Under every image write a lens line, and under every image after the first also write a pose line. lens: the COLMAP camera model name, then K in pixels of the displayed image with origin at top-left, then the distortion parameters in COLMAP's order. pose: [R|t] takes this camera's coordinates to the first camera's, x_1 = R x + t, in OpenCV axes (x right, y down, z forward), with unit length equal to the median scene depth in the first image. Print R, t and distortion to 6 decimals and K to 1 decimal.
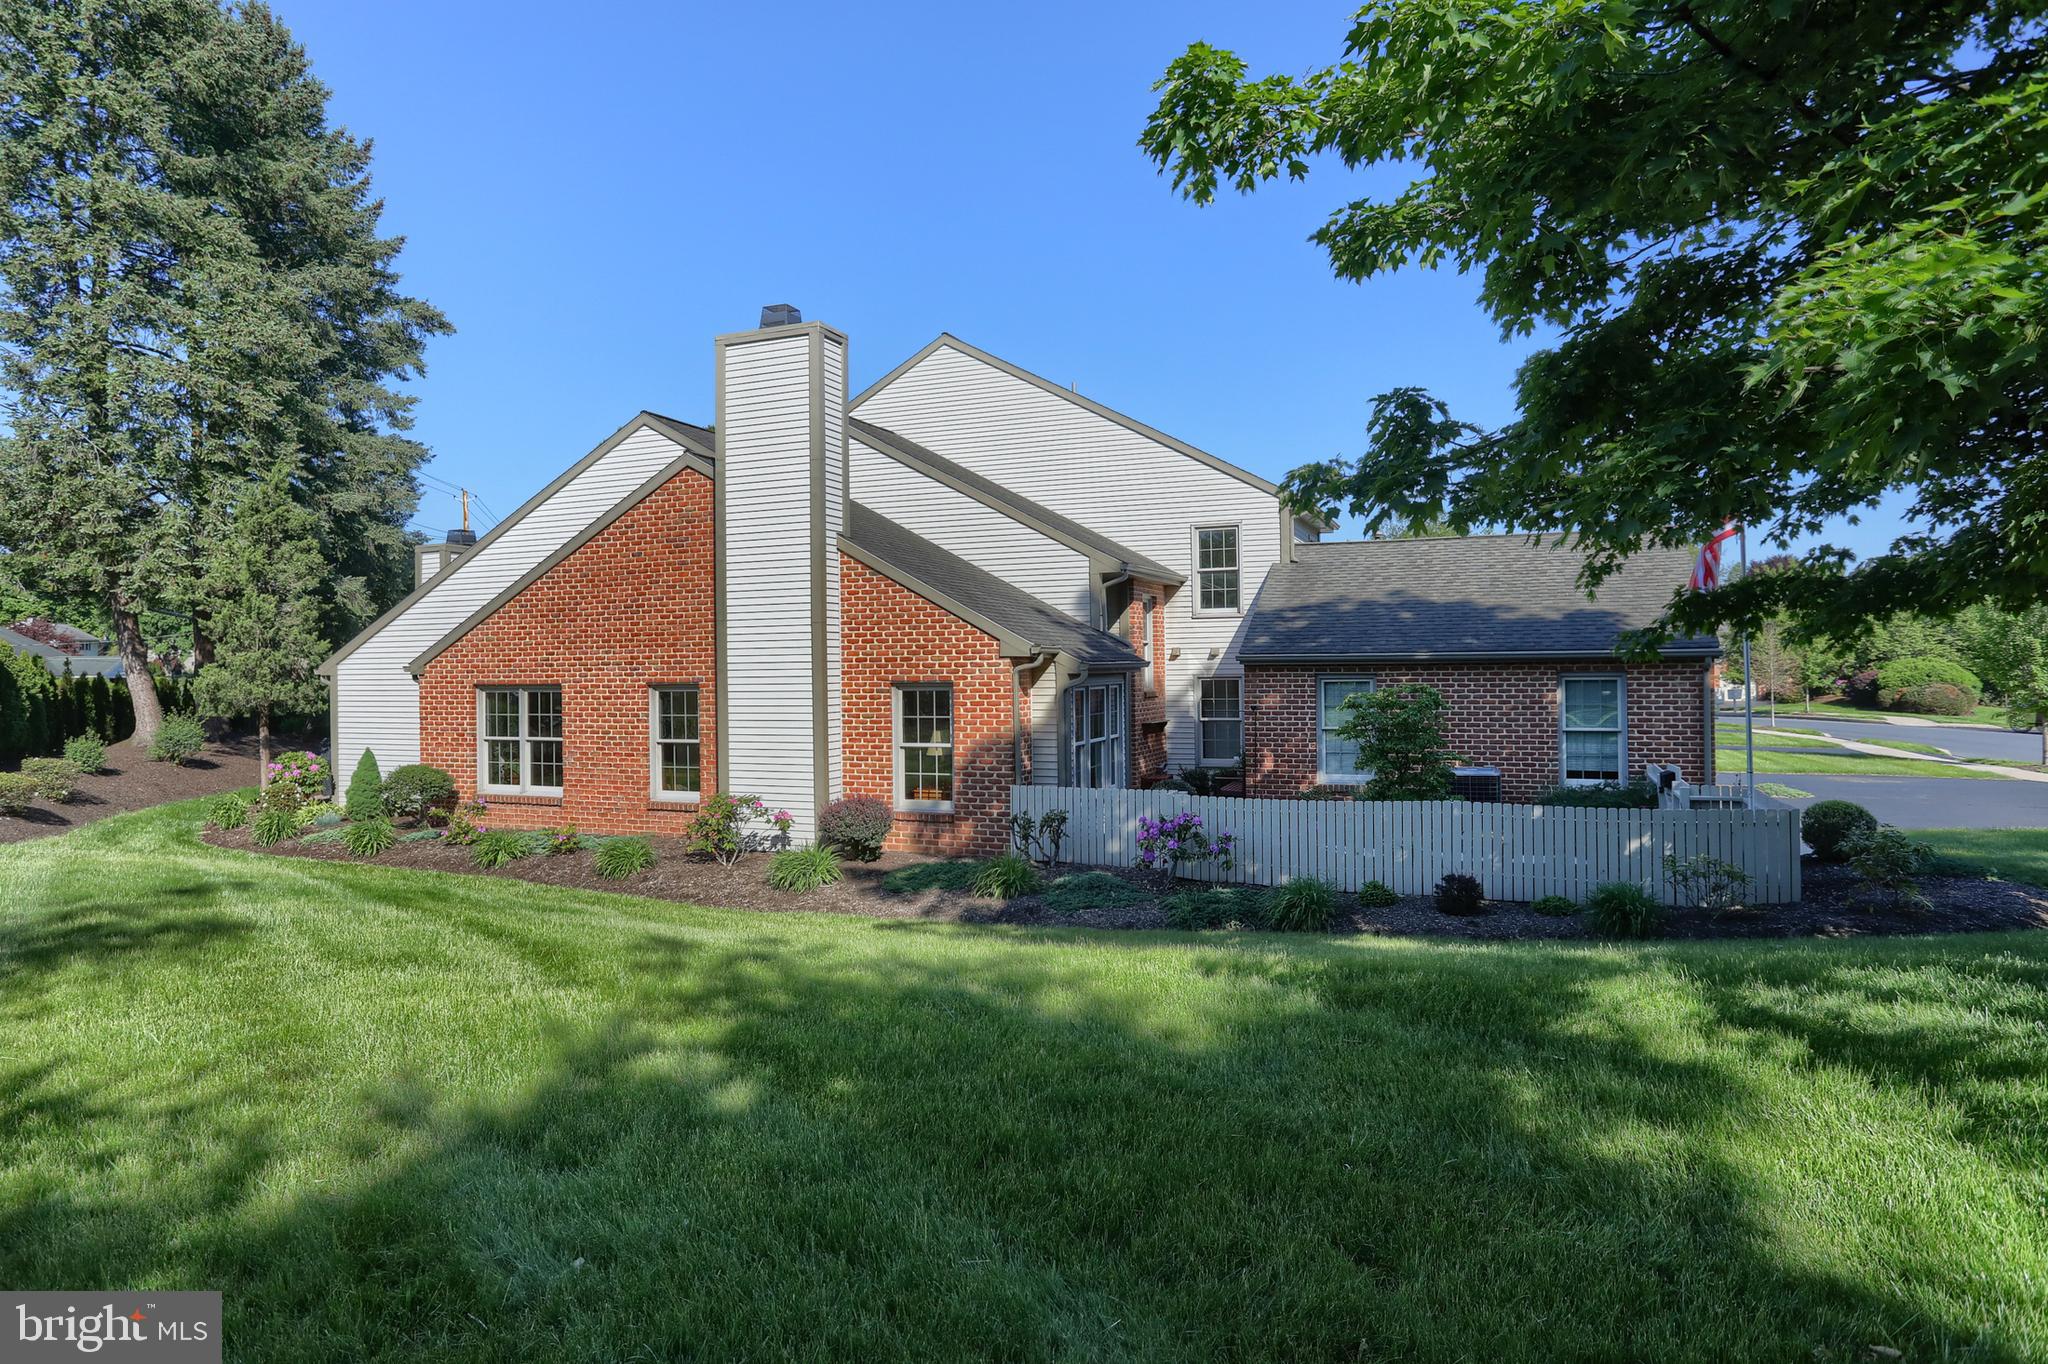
lens RADIAL K [[1158.2, 0, 1032.4], [0, 1158.2, 665.3], [0, 0, 1]] dist [-0.019644, -0.001121]
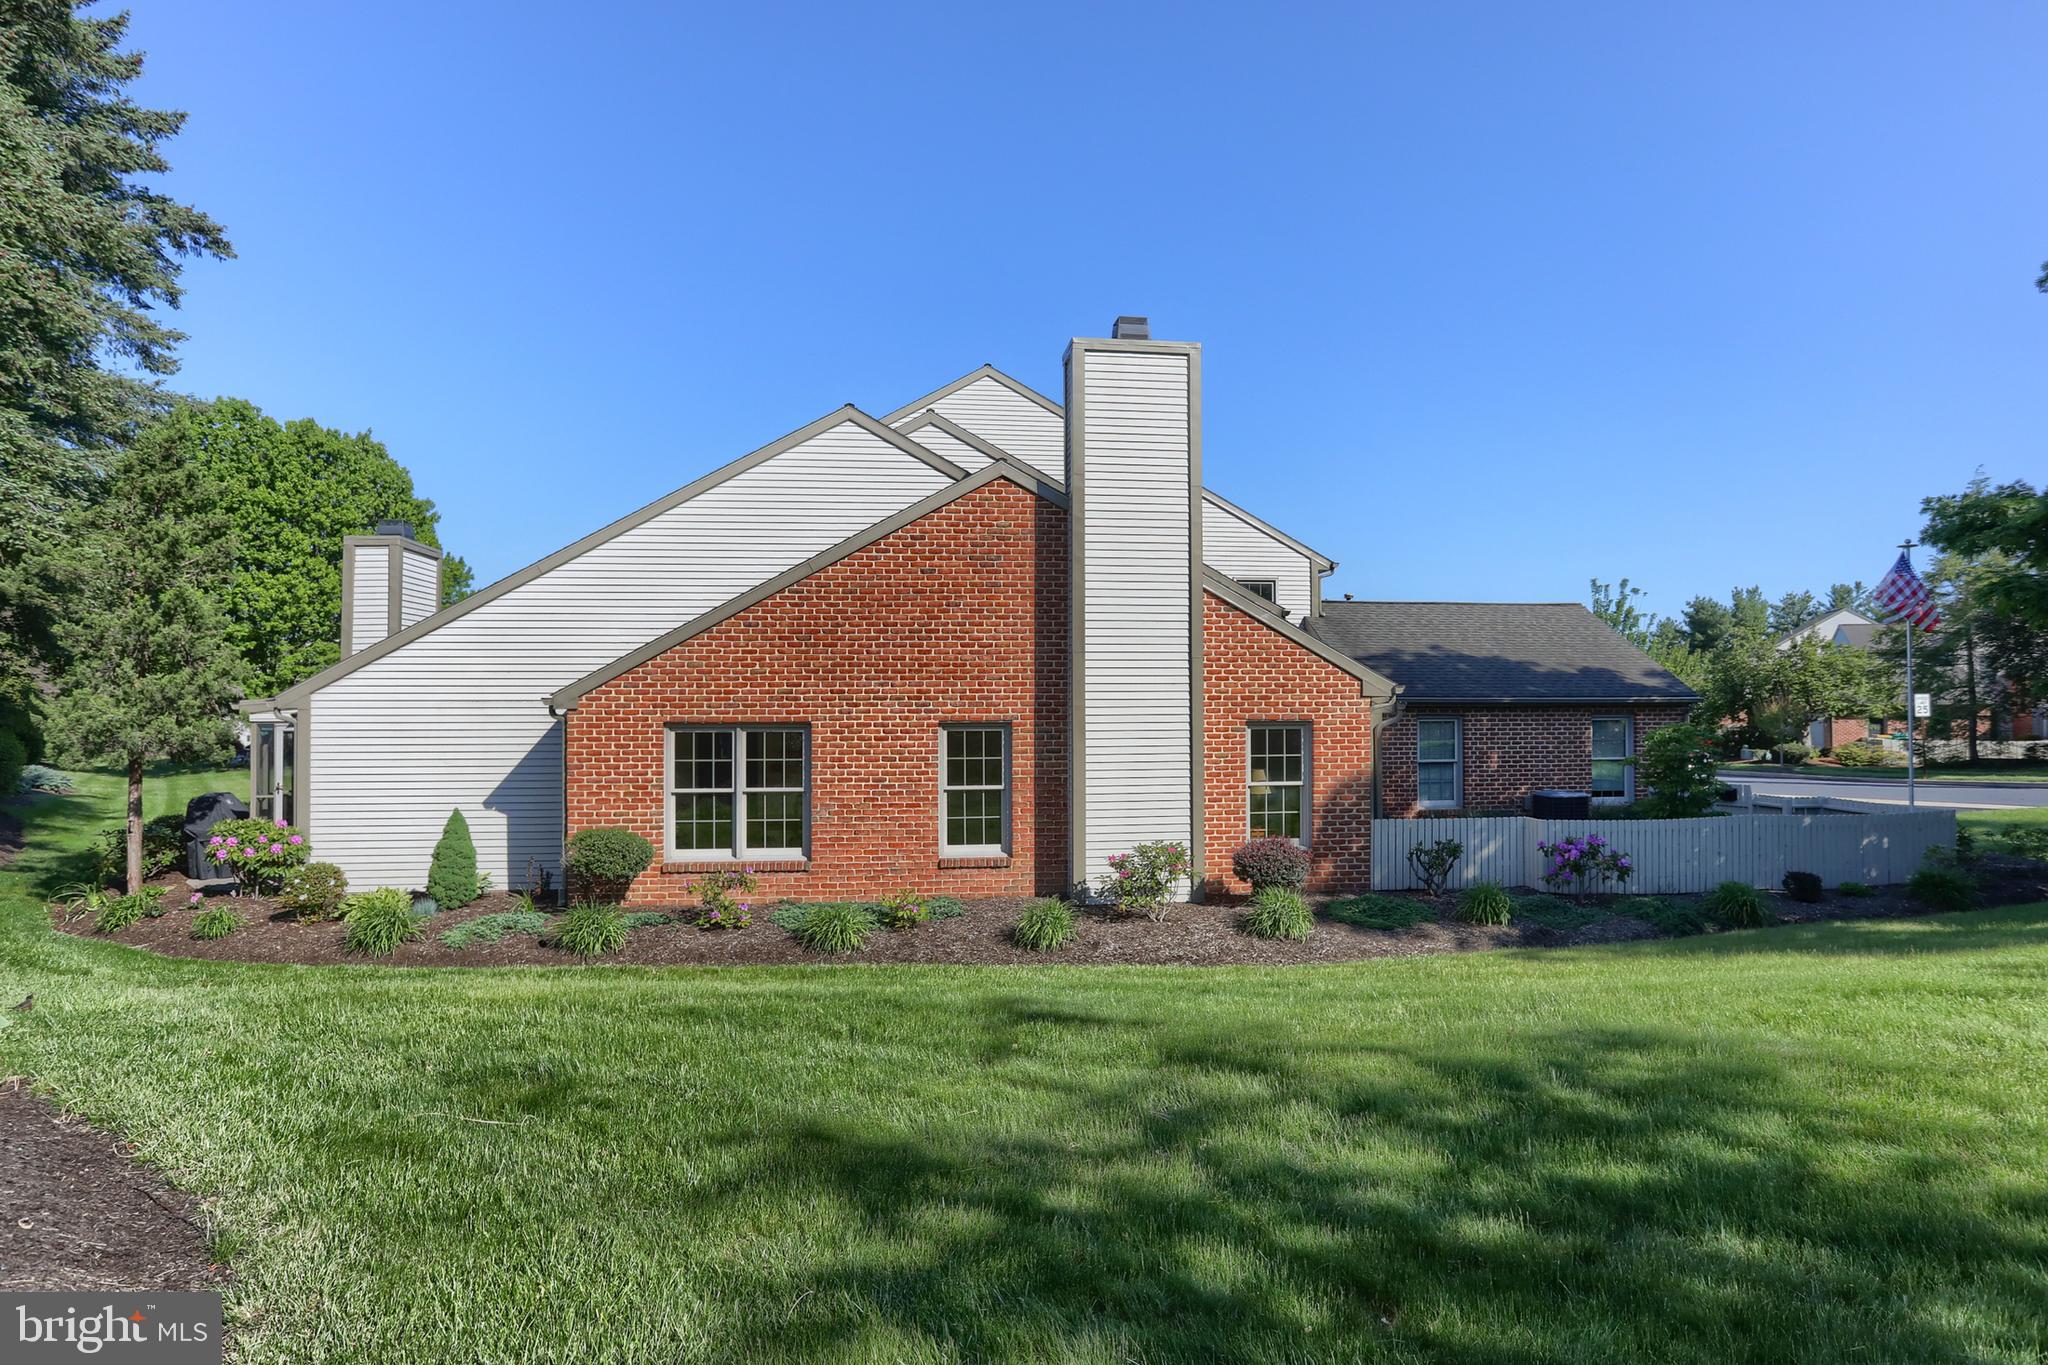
lens RADIAL K [[1071.7, 0, 1026.3], [0, 1071.7, 700.6], [0, 0, 1]] dist [-0.030311, 0.006029]
pose [[0.878153, 0.012108, 0.478226, -0.632244], [-0.008145, 0.999913, -0.010359, 0.007419], [-0.478310, 0.005201, 0.878176, 0.255559]]
